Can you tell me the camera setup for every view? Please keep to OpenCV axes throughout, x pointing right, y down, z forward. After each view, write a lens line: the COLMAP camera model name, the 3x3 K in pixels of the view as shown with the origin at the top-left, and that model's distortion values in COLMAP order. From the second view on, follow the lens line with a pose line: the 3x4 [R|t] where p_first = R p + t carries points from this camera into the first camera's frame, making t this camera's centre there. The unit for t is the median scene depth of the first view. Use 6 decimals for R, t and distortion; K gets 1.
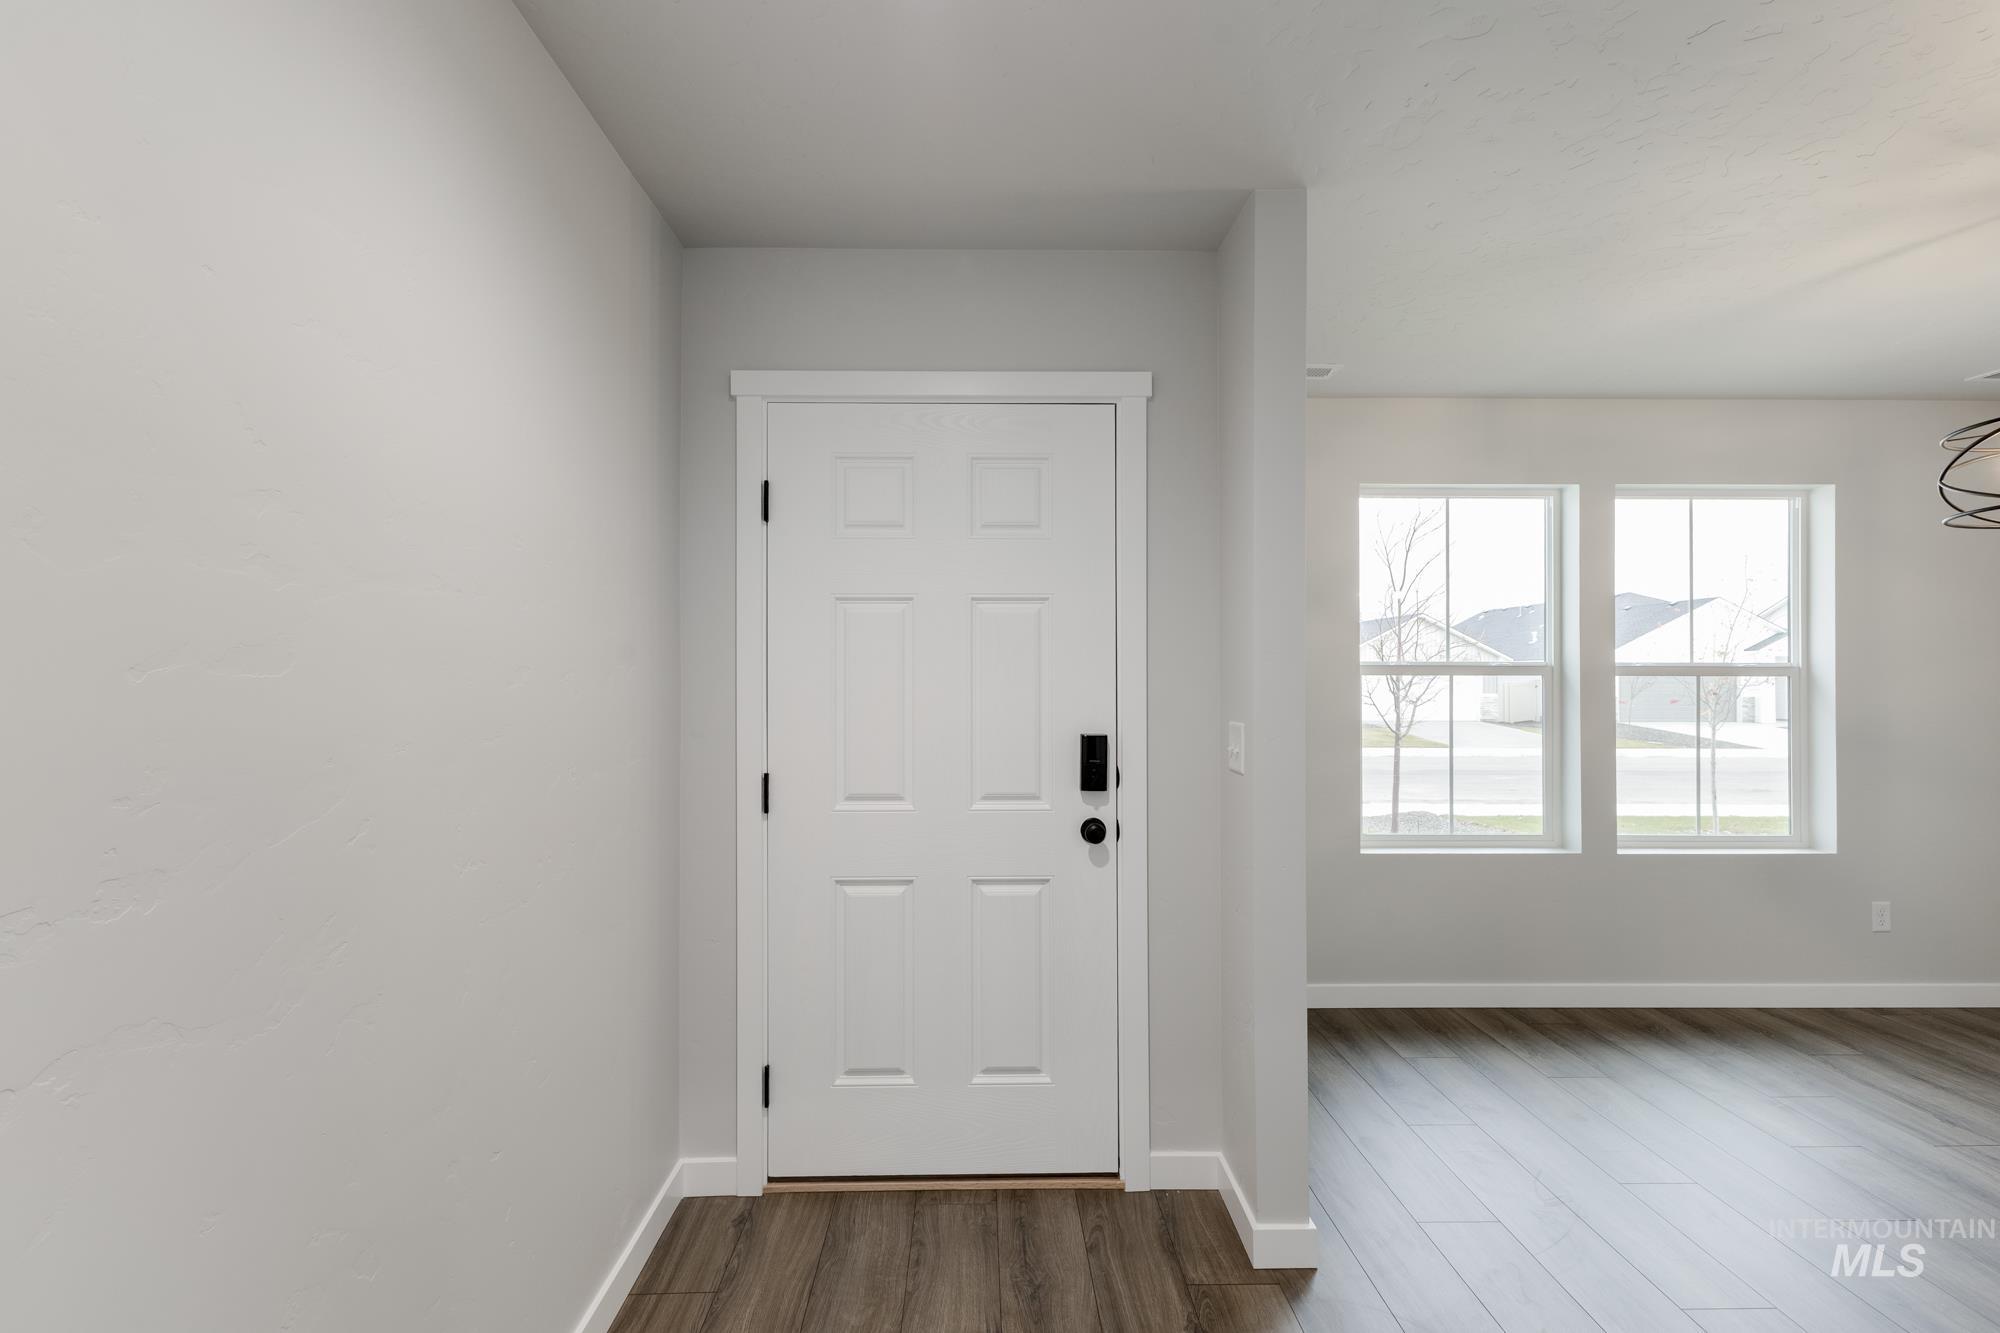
lens RADIAL K [[890.9, 0, 1004.5], [0, 890.9, 654.5], [0, 0, 1]] dist [0.004882, 0.000272]
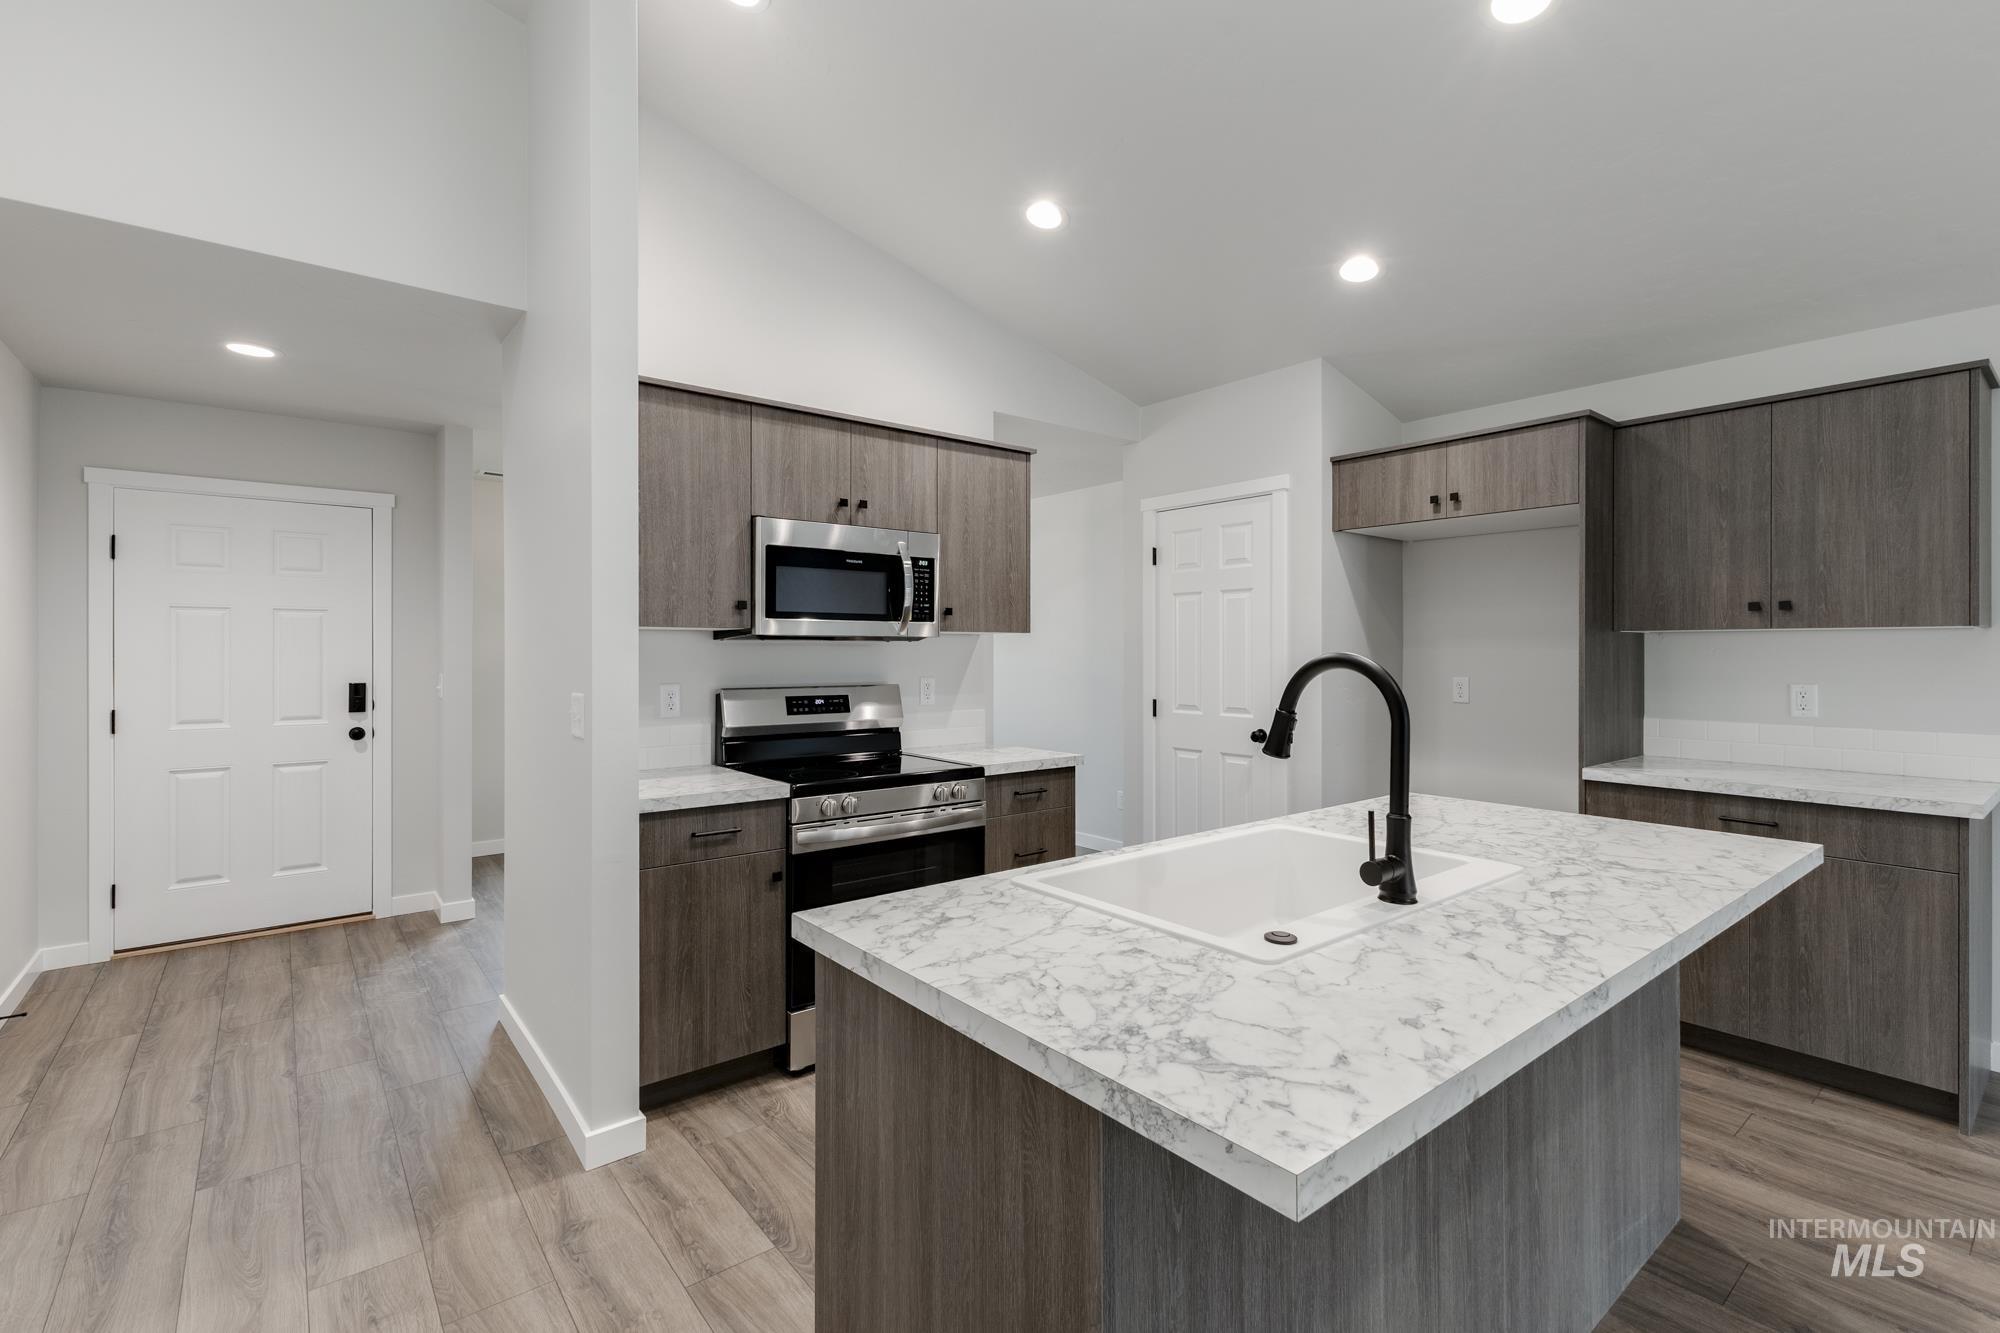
lens RADIAL K [[890.9, 0, 1004.5], [0, 890.9, 654.5], [0, 0, 1]] dist [0.004882, 0.000272]
pose [[0.793648, 0.000864, 0.608377, 0.036725], [-0.016178, 0.999675, 0.019685, -0.029972], [-0.608162, -0.025465, 0.793404, -1.340512]]
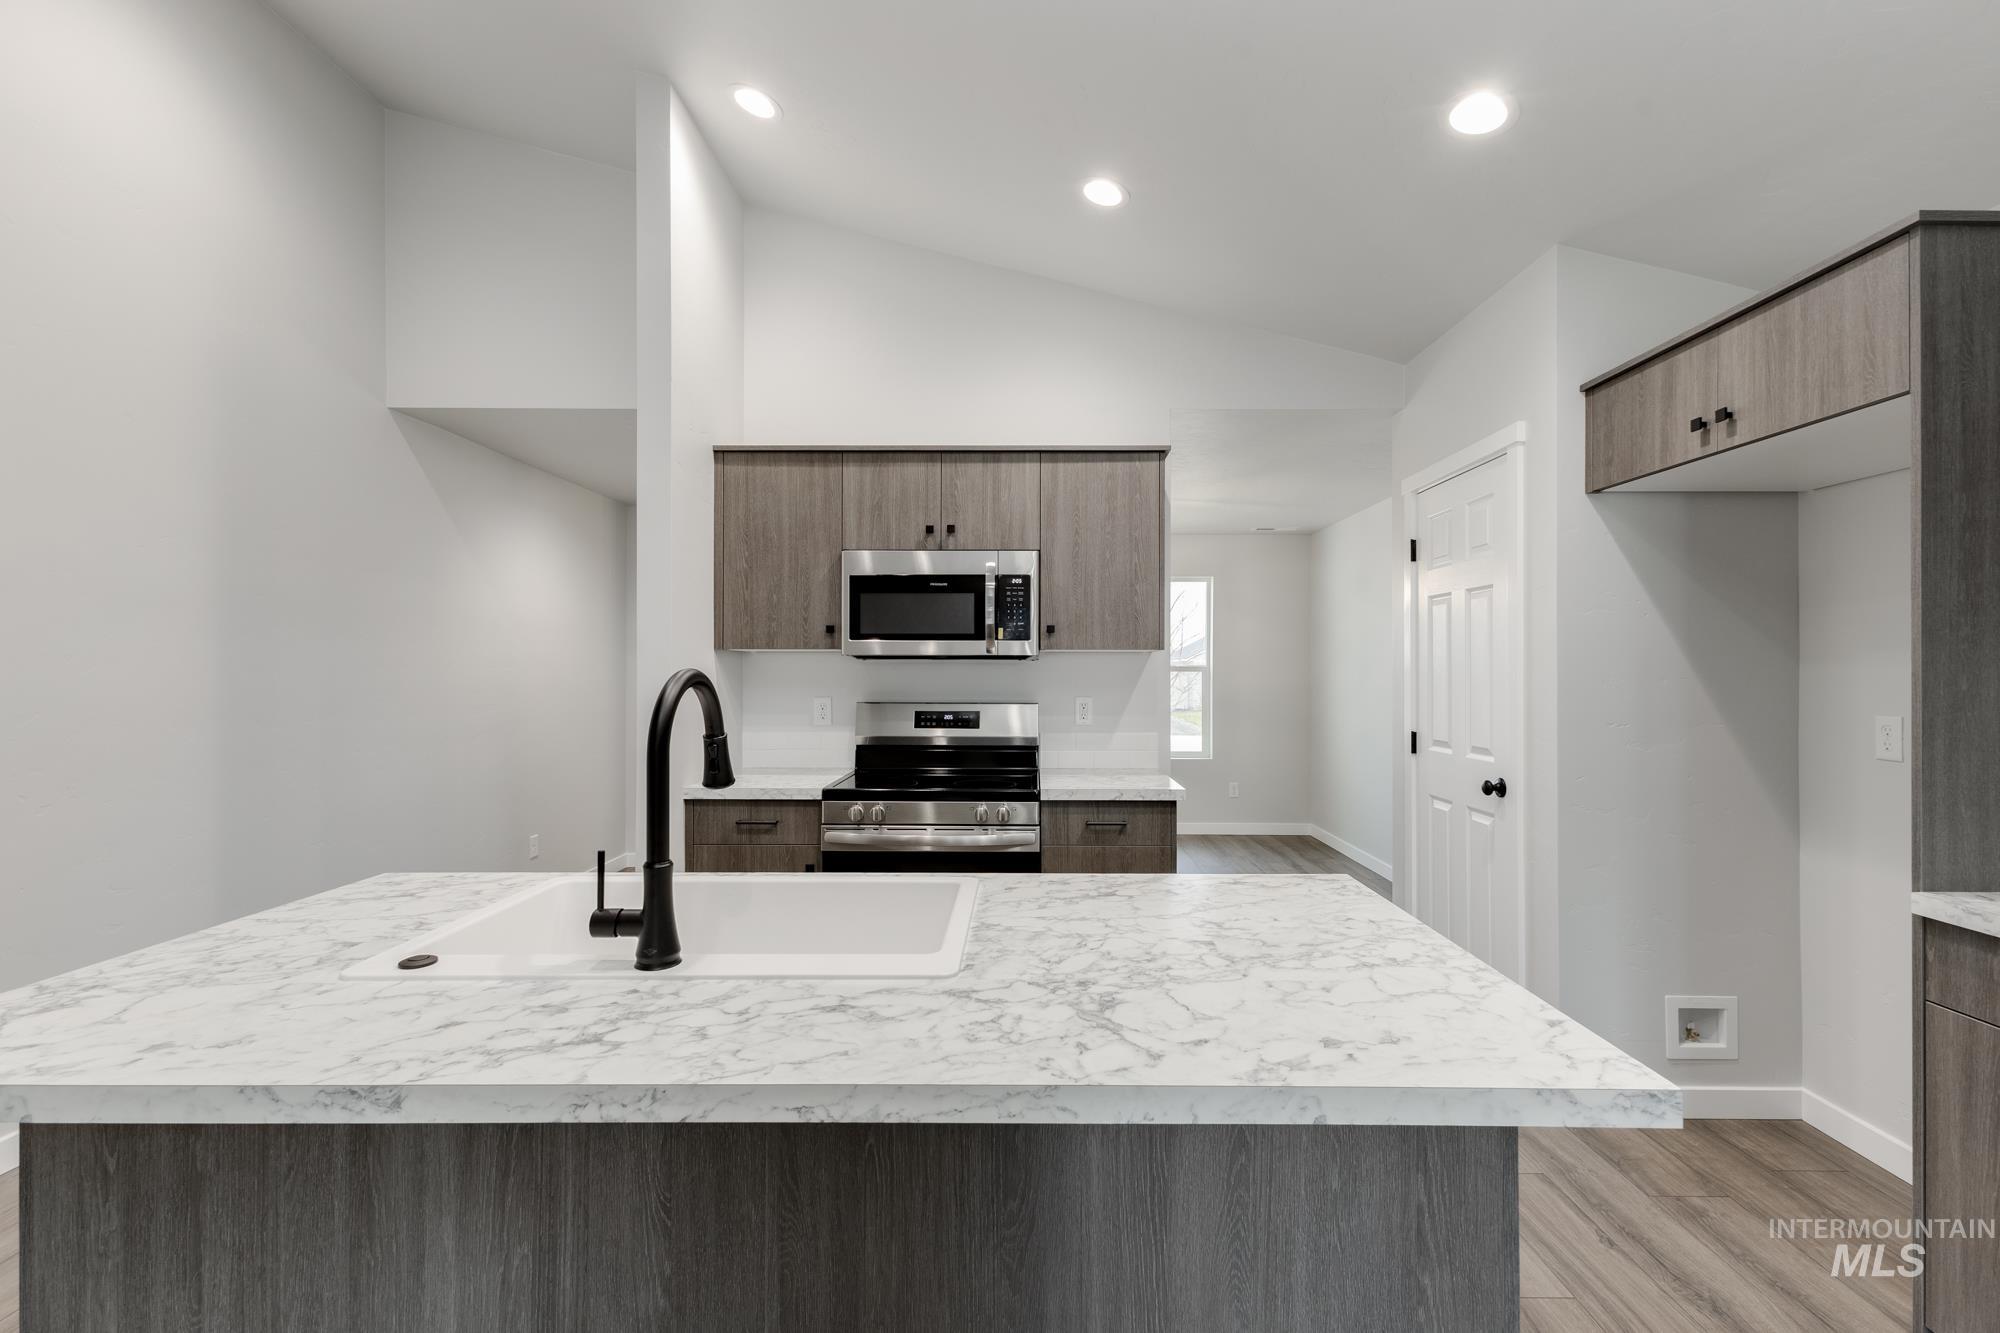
lens RADIAL K [[874.2, 0, 1021.3], [0, 874.2, 665.7], [0, 0, 1]] dist [0.008915, -0.000480]
pose [[0.999600, 0.004944, -0.027862, 0.865925], [-0.004477, 0.999849, 0.016818, -0.035030], [0.027940, -0.016686, 0.999470, -1.523186]]
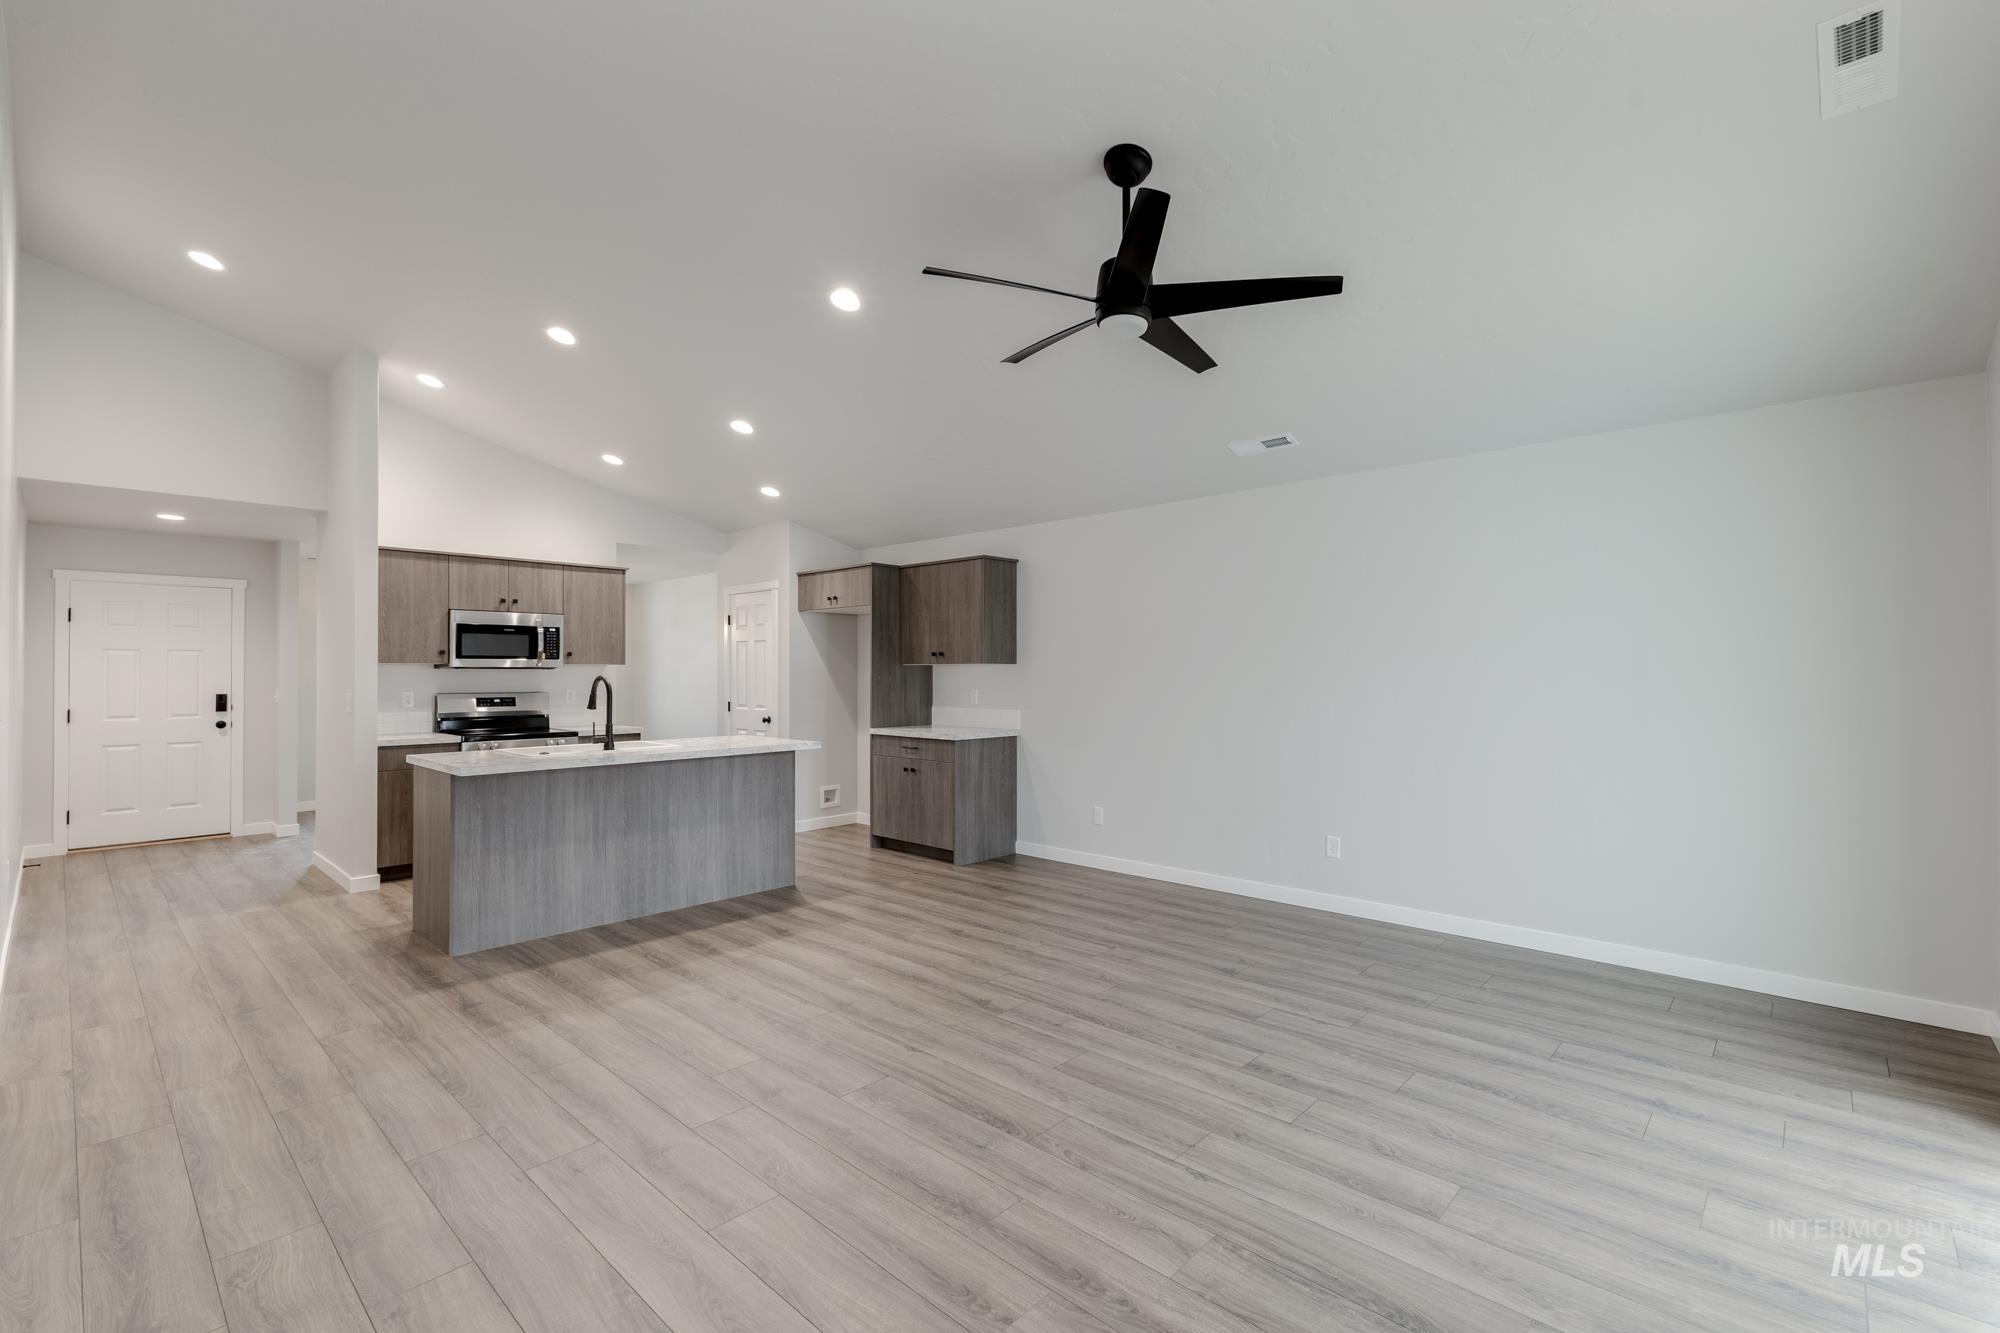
lens RADIAL K [[862.8, 0, 995.1], [0, 862.8, 668.7], [0, 0, 1]] dist [0.008508, -0.000549]
pose [[0.701497, 0.006527, 0.712642, -0.167861], [-0.017501, 0.999814, 0.008070, -0.070400], [-0.712457, -0.018133, 0.701481, -3.077234]]
